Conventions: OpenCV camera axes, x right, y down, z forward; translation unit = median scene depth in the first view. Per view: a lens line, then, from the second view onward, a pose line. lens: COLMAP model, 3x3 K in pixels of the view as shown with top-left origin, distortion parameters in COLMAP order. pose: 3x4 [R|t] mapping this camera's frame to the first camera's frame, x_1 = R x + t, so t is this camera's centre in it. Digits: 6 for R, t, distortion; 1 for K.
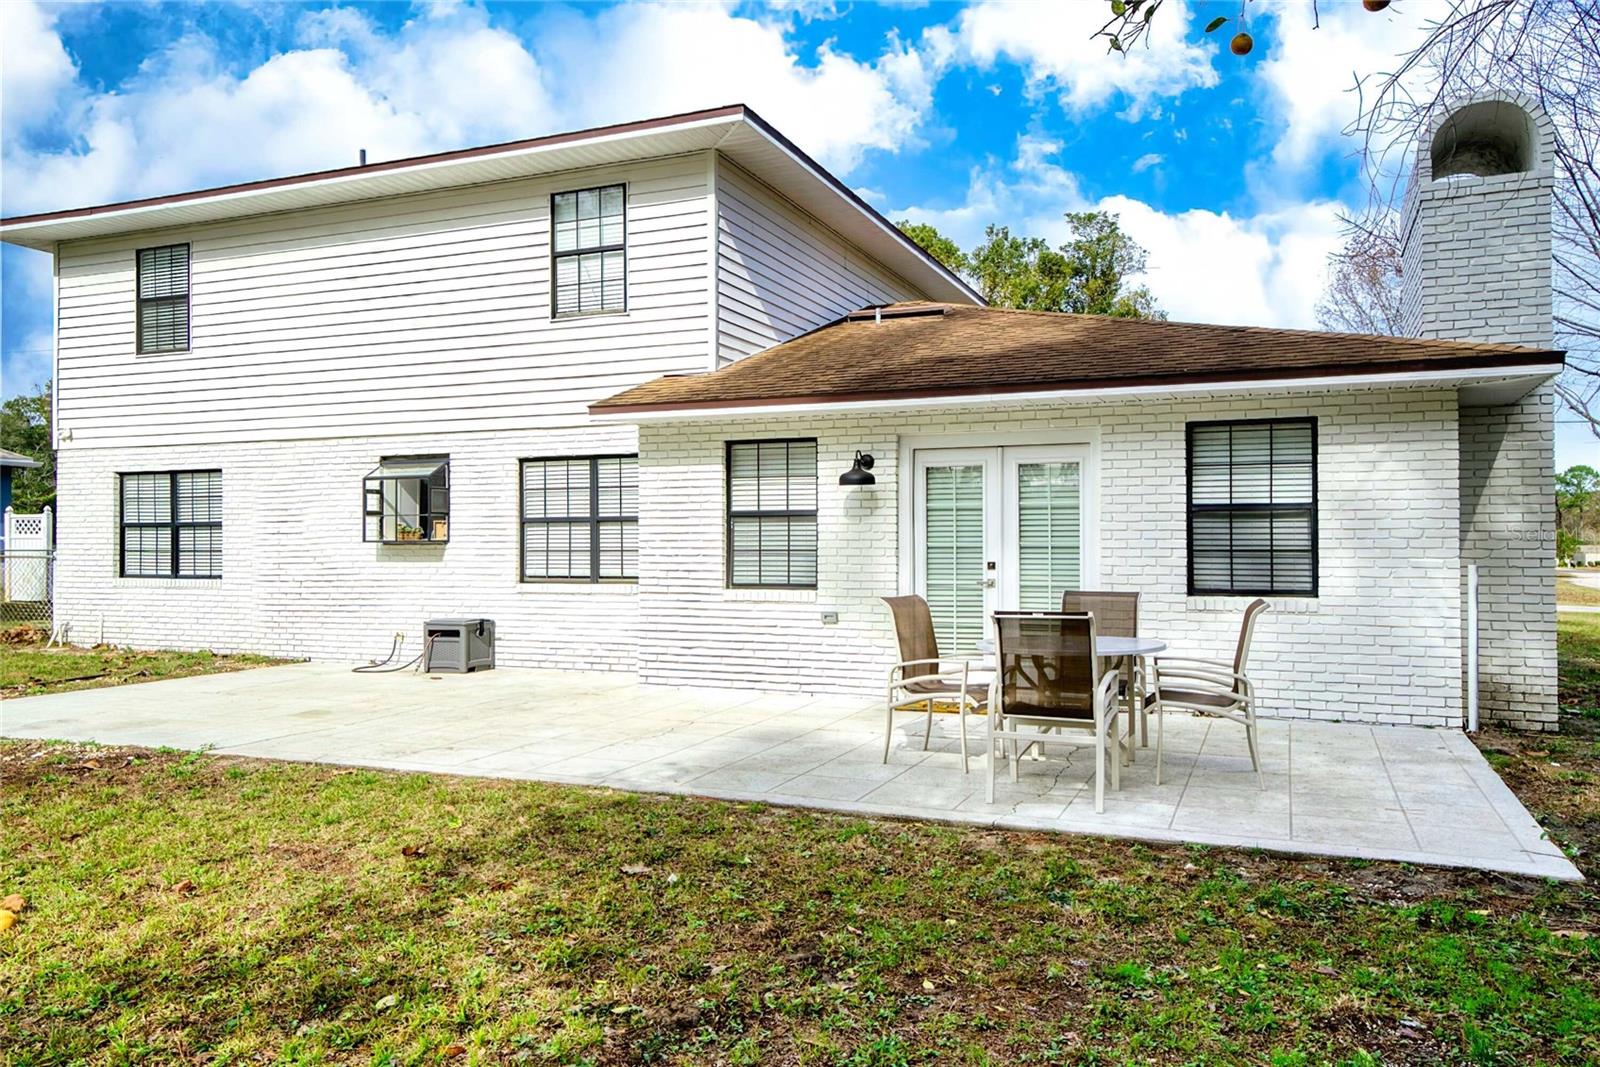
lens RADIAL K [[1158.9, 0, 801.6], [0, 1158.9, 531.8], [0, 0, 1]] dist [0.029057, 0.001241]
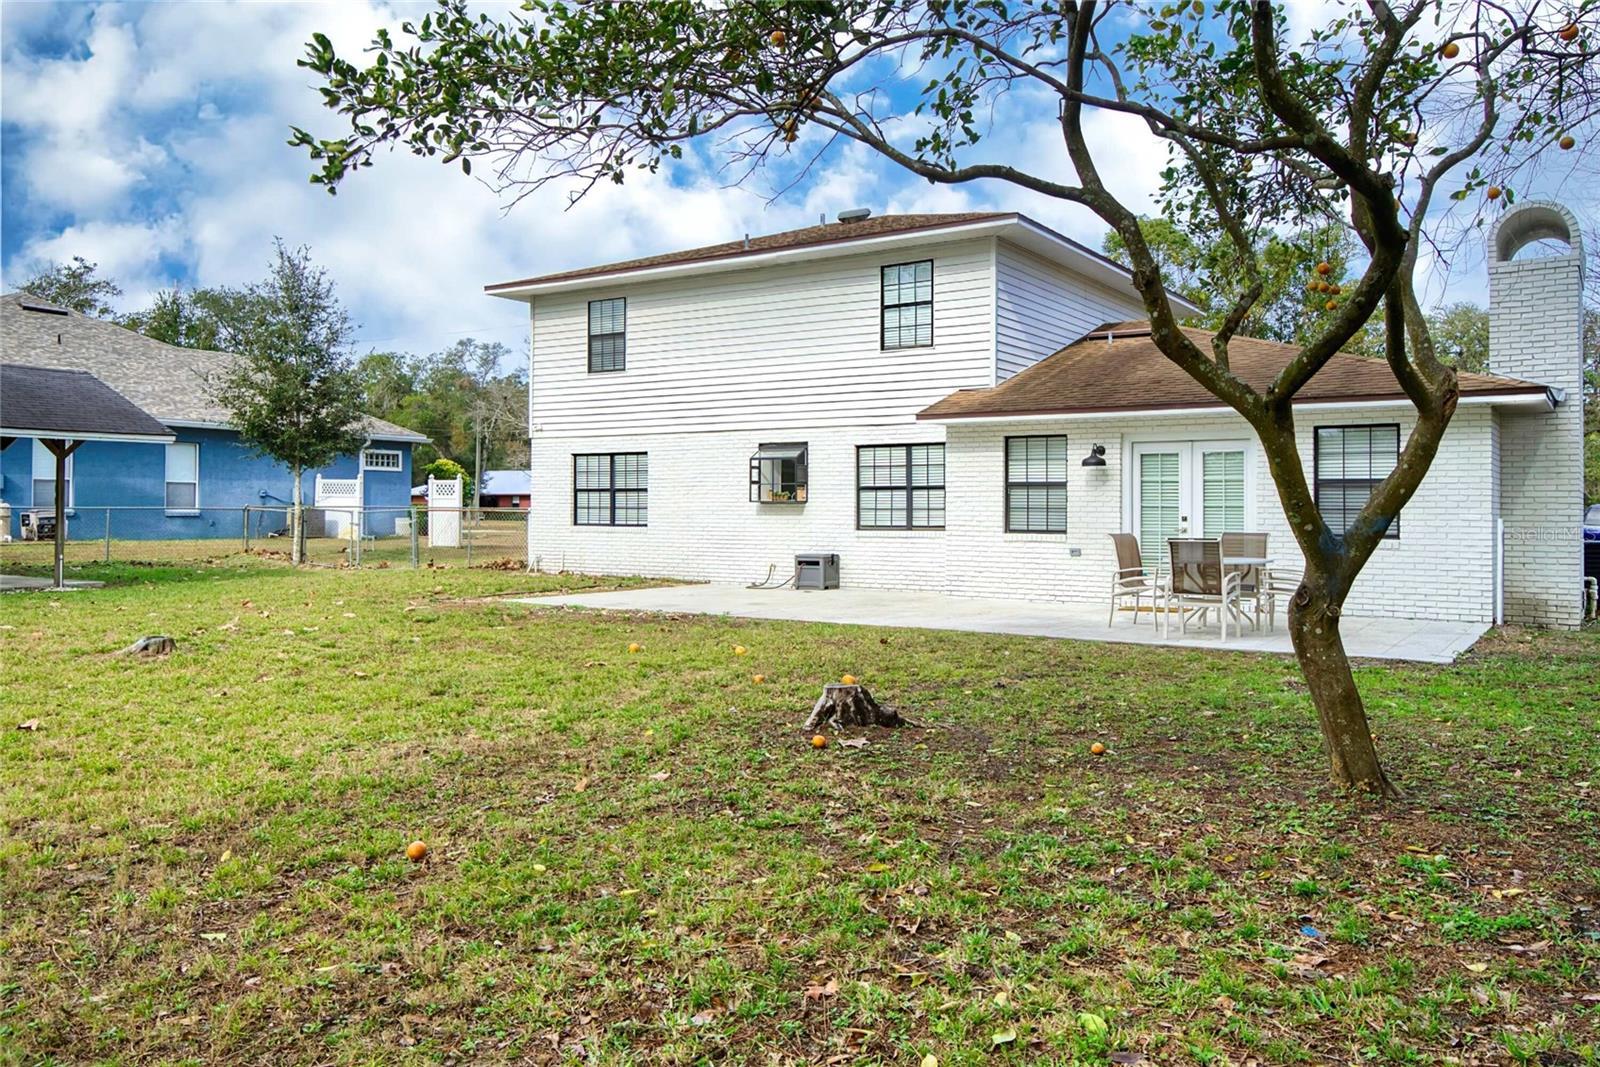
lens RADIAL K [[1217.2, 0, 803.4], [0, 1217.2, 499.2], [0, 0, 1]] dist [0.046481, -0.000682]
pose [[0.982879, 0.003980, -0.184209, -0.026317], [-0.003360, 0.999988, 0.003675, -0.000605], [0.184221, -0.002993, 0.982880, -0.537862]]
